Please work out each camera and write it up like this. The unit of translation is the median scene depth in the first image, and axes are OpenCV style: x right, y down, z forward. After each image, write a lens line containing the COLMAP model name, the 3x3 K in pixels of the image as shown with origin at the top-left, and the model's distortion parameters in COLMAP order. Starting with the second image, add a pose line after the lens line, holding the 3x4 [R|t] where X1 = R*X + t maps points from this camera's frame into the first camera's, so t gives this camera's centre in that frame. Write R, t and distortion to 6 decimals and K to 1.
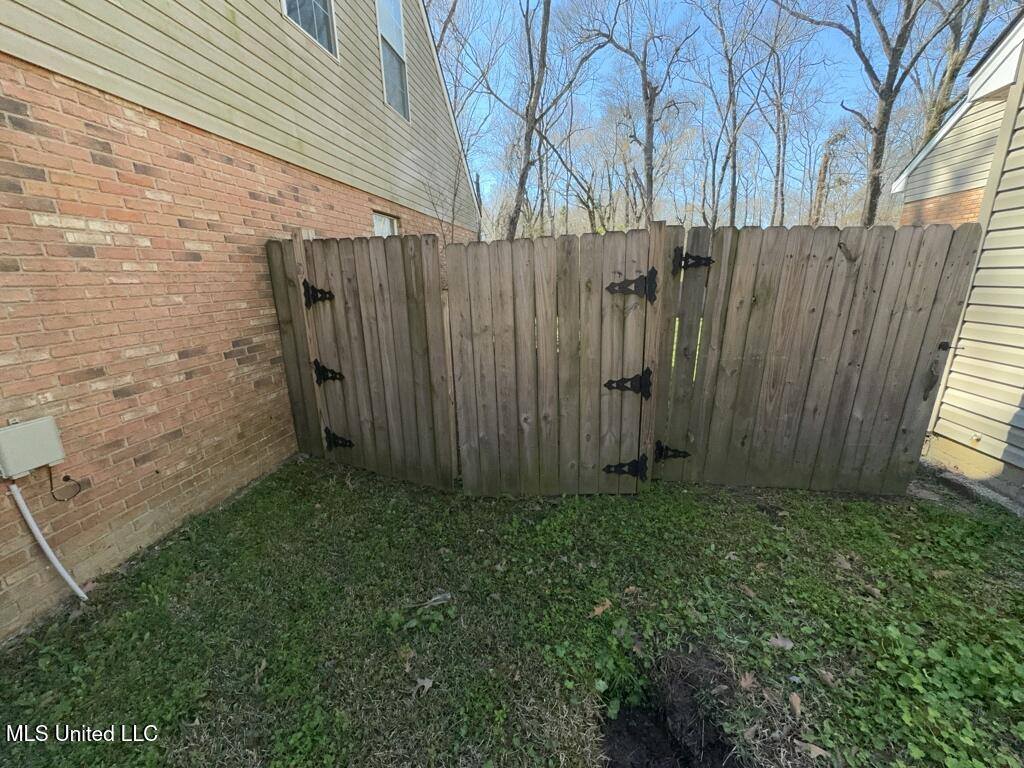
lens RADIAL K [[408.9, 0, 510.8], [0, 408.9, 387.5], [0, 0, 1]] dist [-0.002809, 0.000454]
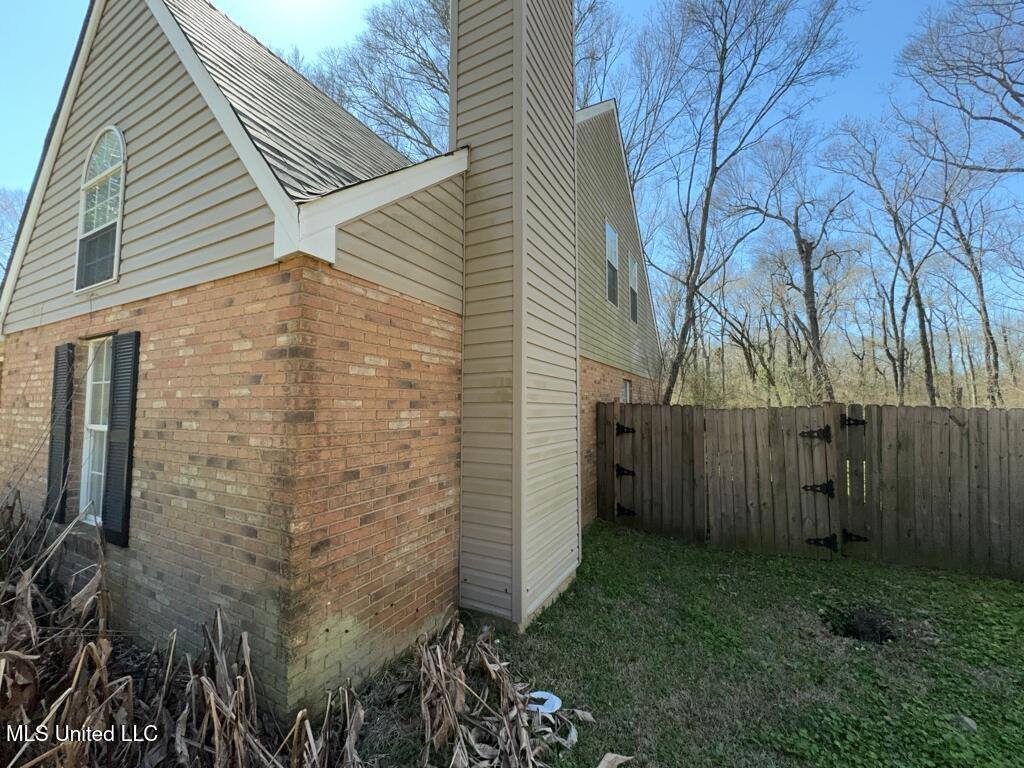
lens RADIAL K [[408.9, 0, 513.2], [0, 408.9, 385.3], [0, 0, 1]] dist [-0.002809, 0.000454]
pose [[0.944553, 0.008908, -0.328238, -0.342800], [-0.111789, 0.948641, -0.295945, 0.214396], [0.308744, 0.316230, 0.897037, -1.011176]]
